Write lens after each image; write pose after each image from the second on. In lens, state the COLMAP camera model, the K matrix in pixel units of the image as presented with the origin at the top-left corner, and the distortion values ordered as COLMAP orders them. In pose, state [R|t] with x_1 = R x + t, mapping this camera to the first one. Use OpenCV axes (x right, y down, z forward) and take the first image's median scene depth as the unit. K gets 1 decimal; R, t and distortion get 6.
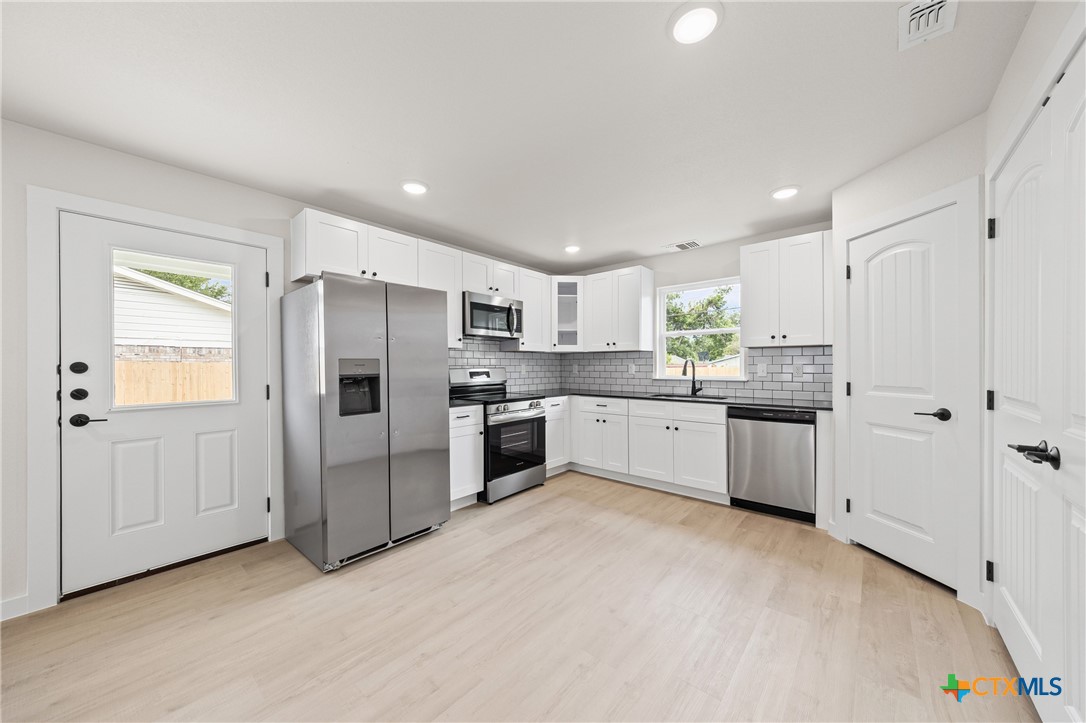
lens RADIAL K [[379.6, 0, 541.0], [0, 379.6, 365.8], [0, 0, 1]] dist [0.000585, 0.000023]
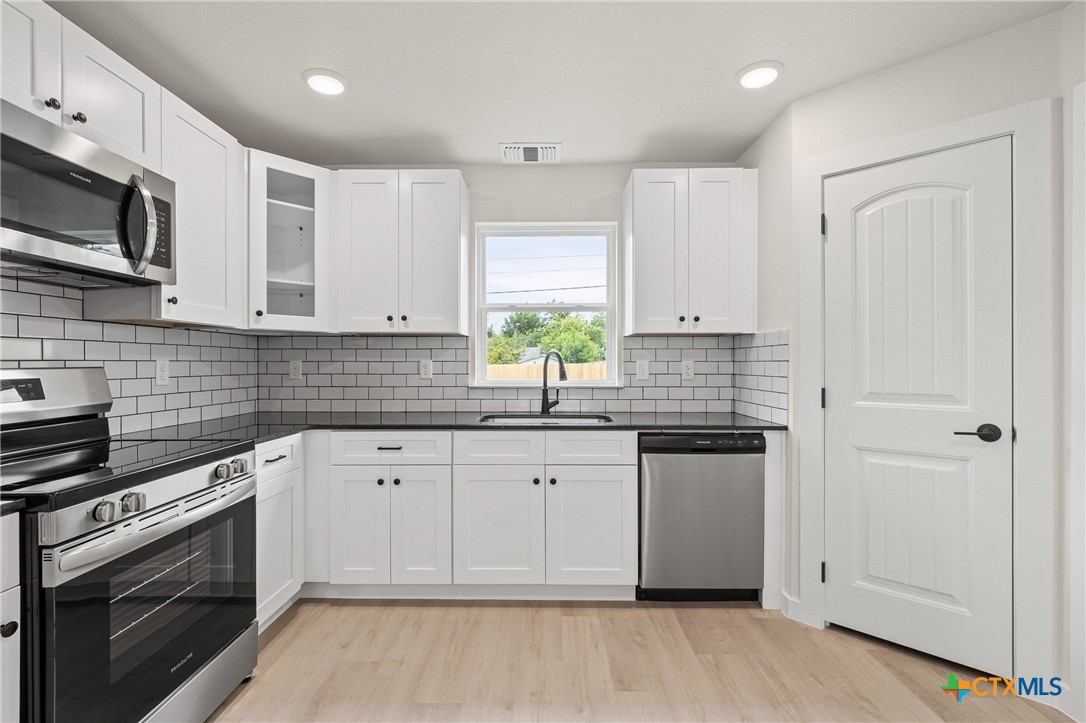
lens RADIAL K [[475.0, 0, 539.9], [0, 475.0, 363.7], [0, 0, 1]] dist [-0.000279, -0.001088]
pose [[0.764963, 0.001791, 0.644072, -0.080221], [-0.002200, 0.999998, -0.000168, 0.001233], [-0.644070, -0.001288, 0.764965, 0.477923]]
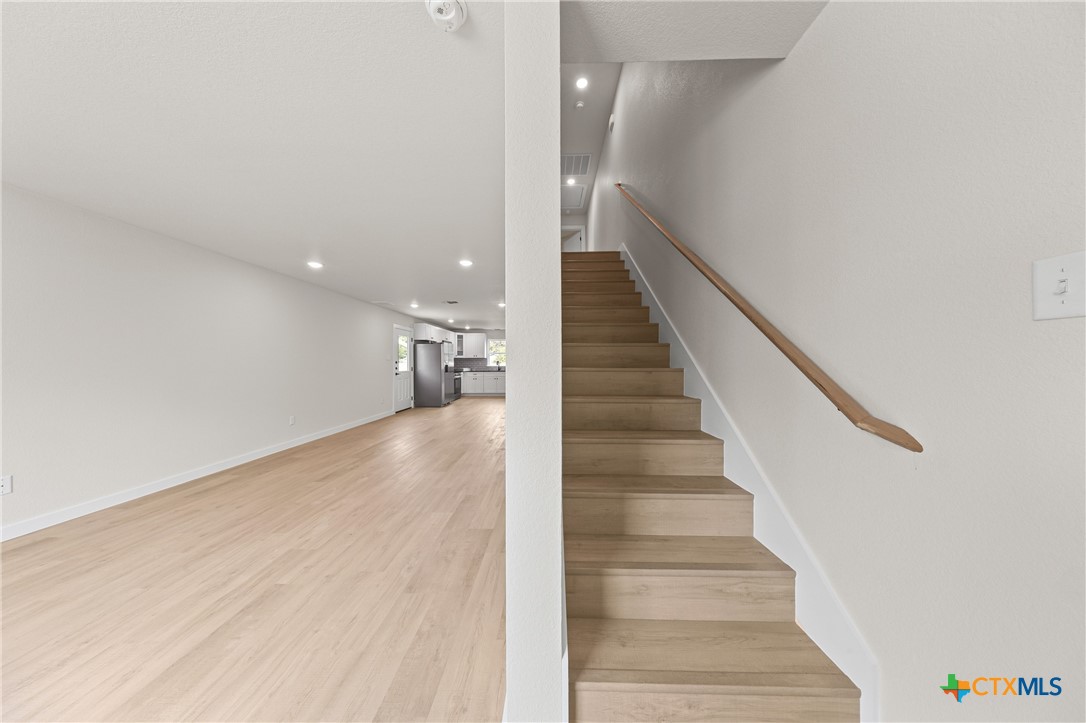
lens RADIAL K [[312.5, 0, 542.2], [0, 312.5, 363.3], [0, 0, 1]] dist [-0.000970, -0.000044]
pose [[0.777783, 0.001658, 0.628531, -1.221802], [-0.003040, 0.999995, 0.001124, 0.004064], [-0.628526, -0.002785, 0.777784, -1.673998]]
